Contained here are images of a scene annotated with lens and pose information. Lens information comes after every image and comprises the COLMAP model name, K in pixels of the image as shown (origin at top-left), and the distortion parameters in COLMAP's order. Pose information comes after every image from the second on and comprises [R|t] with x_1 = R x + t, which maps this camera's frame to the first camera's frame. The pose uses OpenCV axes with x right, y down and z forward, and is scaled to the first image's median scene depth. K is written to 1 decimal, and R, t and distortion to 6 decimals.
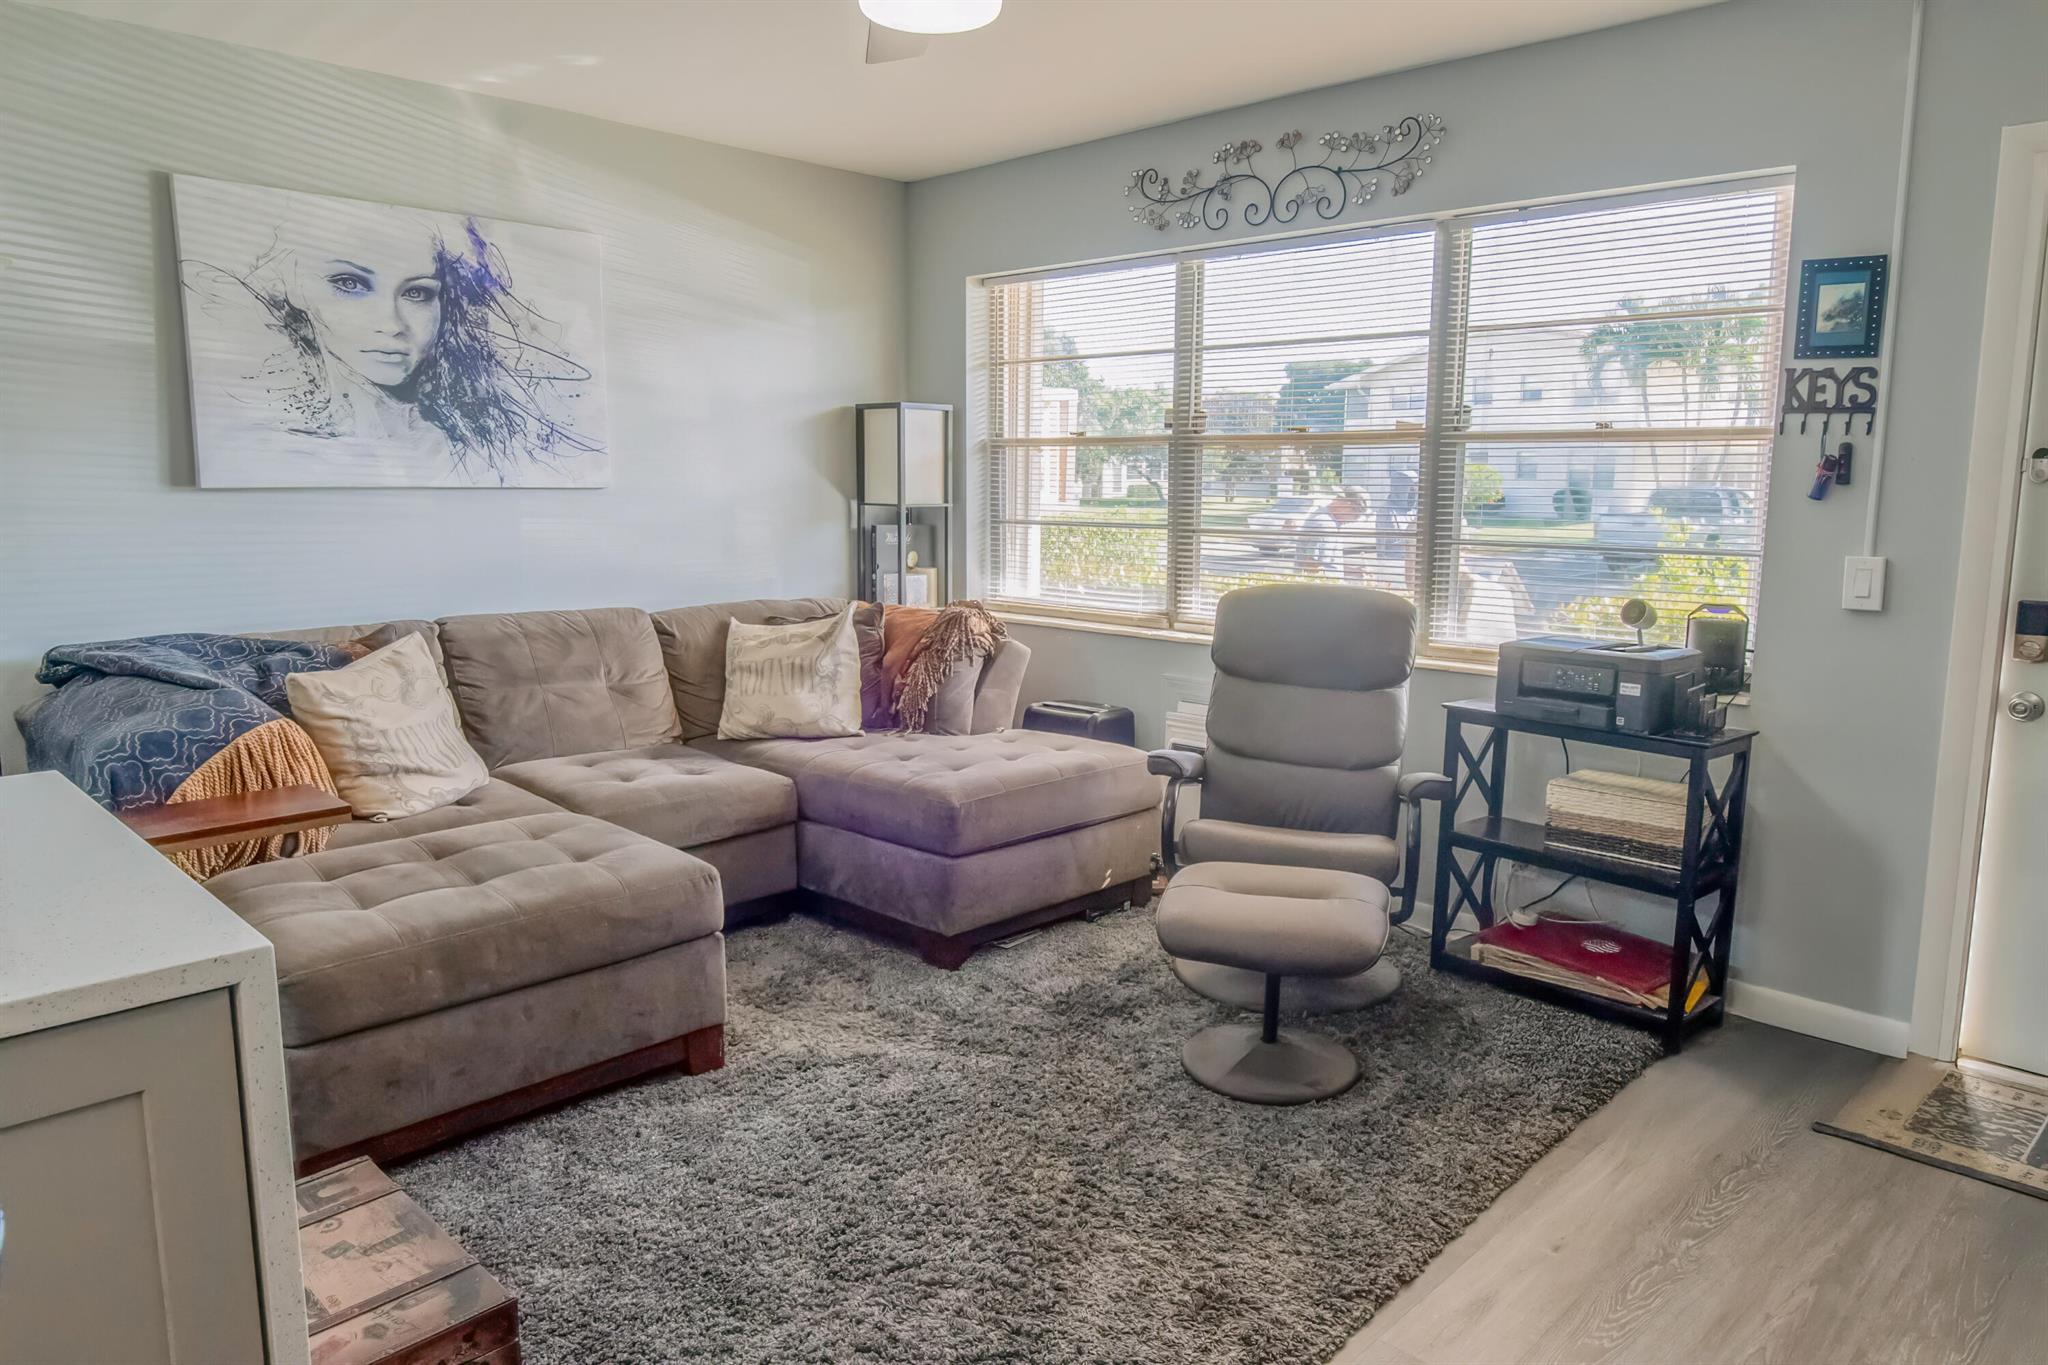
lens RADIAL K [[1316.4, 0, 1024.0], [0, 1316.4, 682.5], [0, 0, 1]] dist [0.005221, -0.031834]
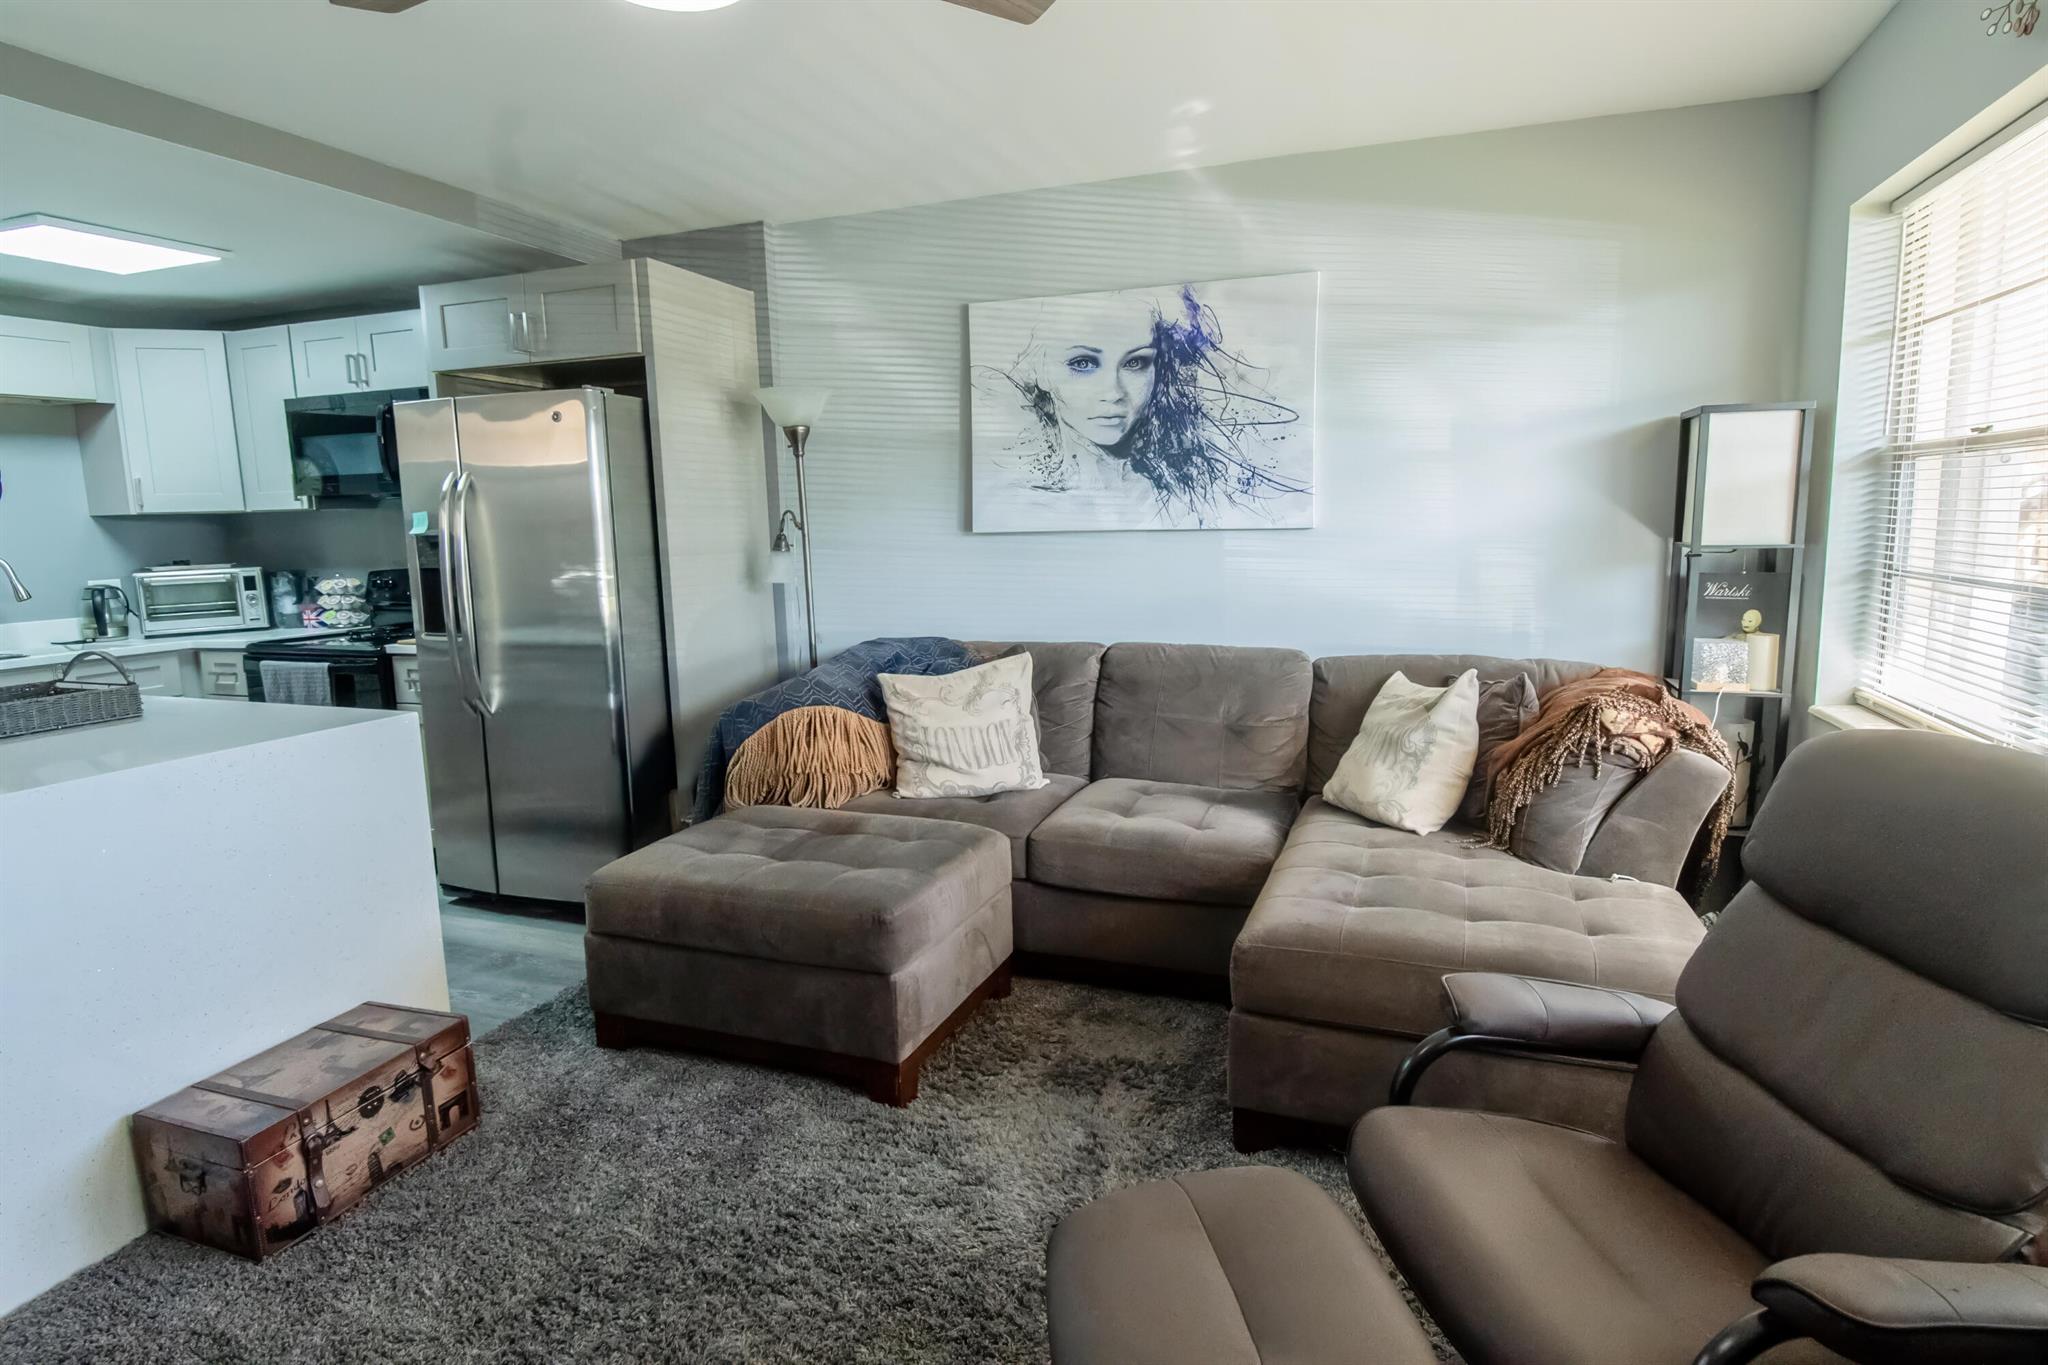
lens RADIAL K [[1065.2, 0, 1024.0], [0, 1065.2, 682.5], [0, 0, 1]] dist [0.001786, -0.020700]
pose [[0.411807, 0.123204, -0.902904, 0.372842], [-0.117648, 0.989714, 0.081392, -0.080245], [0.903645, 0.072707, 0.422066, 0.524184]]
